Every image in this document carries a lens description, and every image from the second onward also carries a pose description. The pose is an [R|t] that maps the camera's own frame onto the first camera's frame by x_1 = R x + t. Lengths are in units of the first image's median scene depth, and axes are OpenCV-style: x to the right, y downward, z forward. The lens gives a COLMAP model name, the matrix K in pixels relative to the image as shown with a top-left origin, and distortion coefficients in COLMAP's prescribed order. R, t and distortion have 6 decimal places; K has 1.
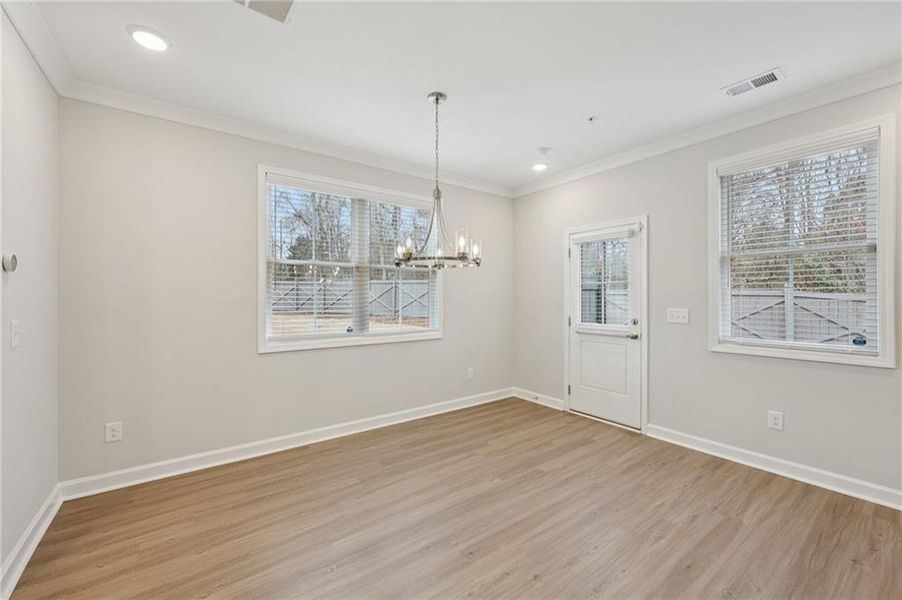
lens RADIAL K [[363.3, 0, 450.5], [0, 363.3, 299.2], [0, 0, 1]] dist [0.006253, 0.000409]
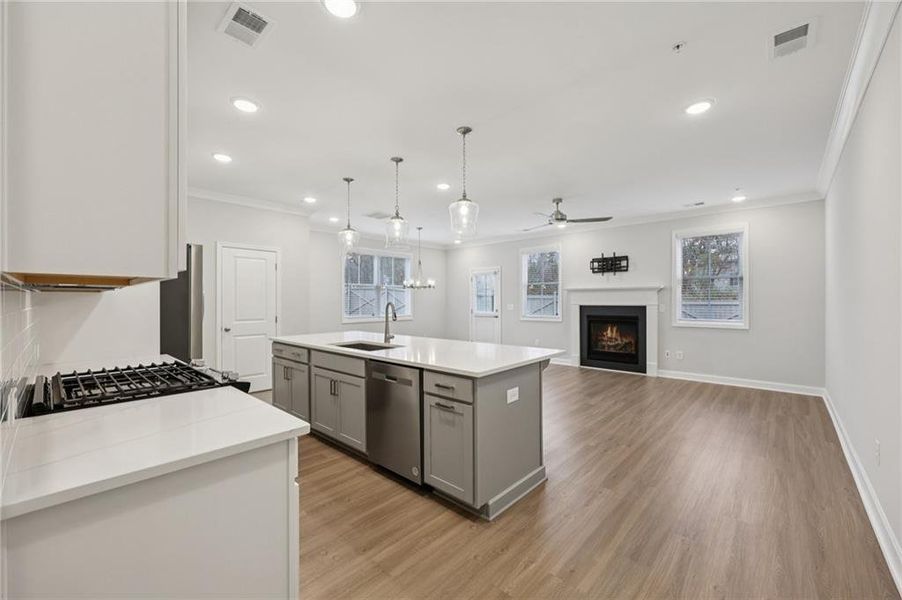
lens RADIAL K [[363.3, 0, 450.0], [0, 363.3, 300.9], [0, 0, 1]] dist [0.006253, 0.000409]
pose [[0.982686, -0.002549, 0.185263, -0.227495], [0.003344, 0.999986, -0.003980, 0.008808], [-0.185251, 0.004530, 0.982681, -1.255627]]
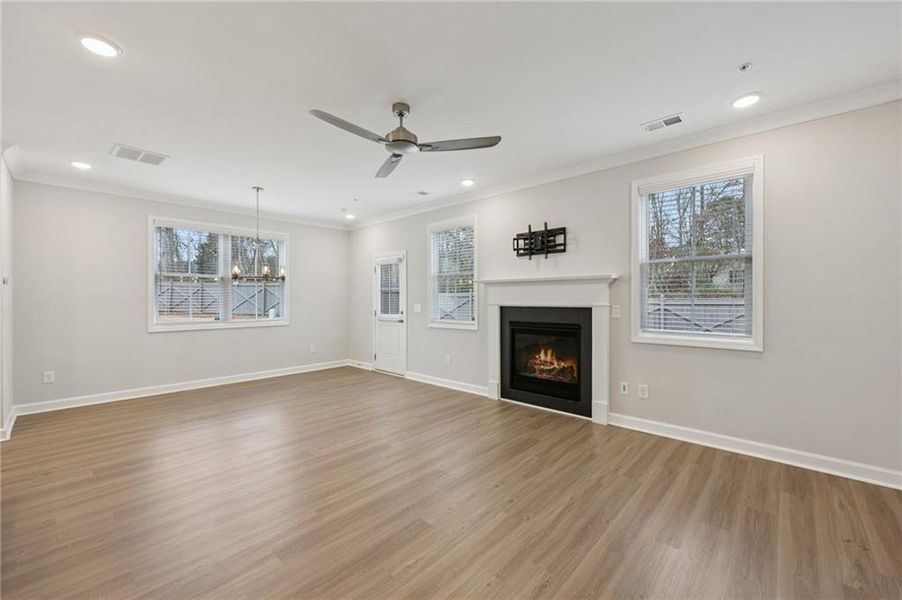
lens RADIAL K [[363.3, 0, 447.2], [0, 363.3, 300.1], [0, 0, 1]] dist [0.006253, 0.000409]
pose [[0.983948, -0.000852, 0.178452, 0.408265], [0.001258, 0.999997, -0.002159, 0.009042], [-0.178449, 0.002349, 0.983946, -0.693043]]
